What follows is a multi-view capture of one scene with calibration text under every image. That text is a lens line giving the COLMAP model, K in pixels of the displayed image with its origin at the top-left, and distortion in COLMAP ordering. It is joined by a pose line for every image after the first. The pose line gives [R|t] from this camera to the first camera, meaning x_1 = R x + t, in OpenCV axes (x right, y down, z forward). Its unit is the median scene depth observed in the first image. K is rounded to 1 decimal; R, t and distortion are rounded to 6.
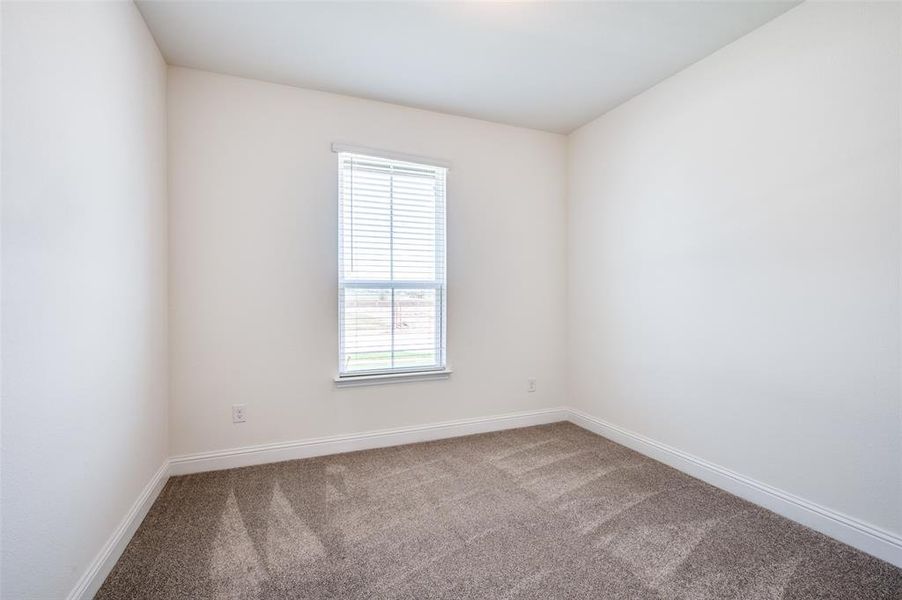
lens RADIAL K [[419.6, 0, 453.2], [0, 419.6, 297.4], [0, 0, 1]] dist [0.000241, 0.000150]
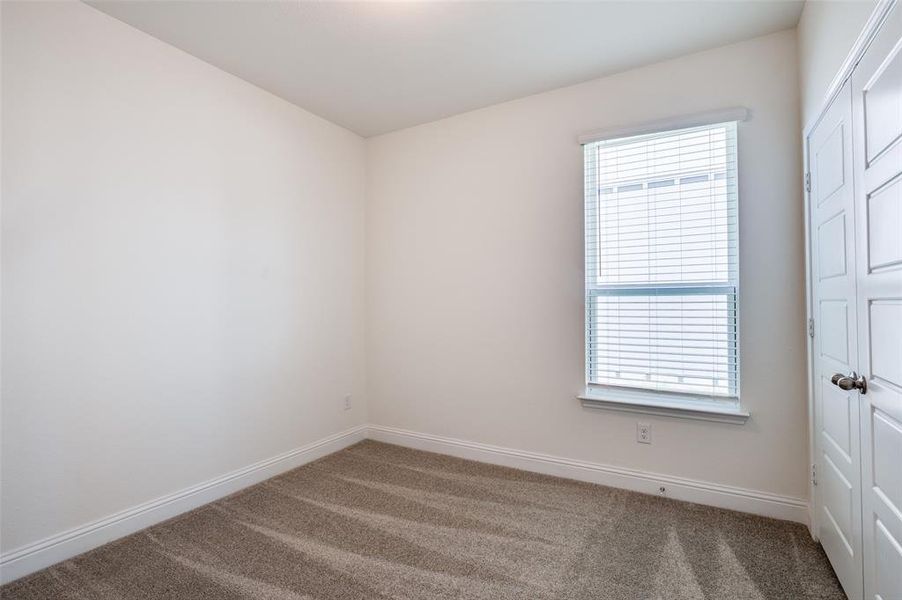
lens RADIAL K [[448.2, 0, 435.0], [0, 448.2, 296.5], [0, 0, 1]] dist [0.001953, 0.000173]
pose [[0.599290, -0.014897, -0.800394, 0.300572], [-0.002907, 0.999780, -0.020784, 0.001943], [0.800527, 0.014782, 0.599114, 0.164896]]
